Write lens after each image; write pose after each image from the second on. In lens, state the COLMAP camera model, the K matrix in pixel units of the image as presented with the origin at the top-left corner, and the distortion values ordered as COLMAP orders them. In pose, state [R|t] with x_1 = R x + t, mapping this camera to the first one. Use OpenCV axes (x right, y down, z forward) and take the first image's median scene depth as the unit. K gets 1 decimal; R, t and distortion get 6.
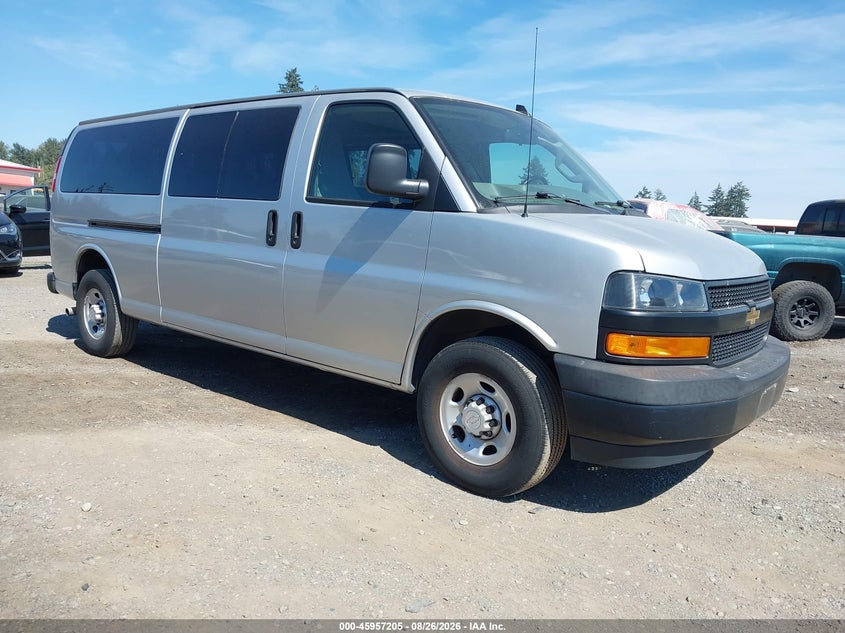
lens RADIAL K [[681.3, 0, 419.9], [0, 681.3, 310.8], [0, 0, 1]] dist [0.042517, -0.010429]
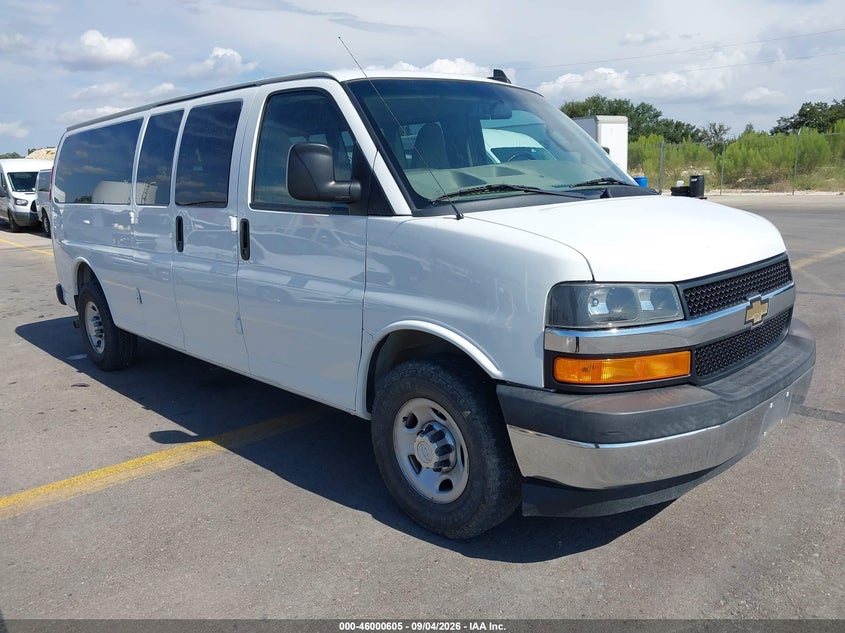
lens RADIAL K [[681.3, 0, 428.7], [0, 681.3, 319.9], [0, 0, 1]] dist [0.042517, -0.010429]
pose [[0.992139, -0.061805, -0.108809, 0.182138], [0.069480, 0.995248, 0.068213, -0.067945], [0.104076, -0.075237, 0.991719, 0.137292]]
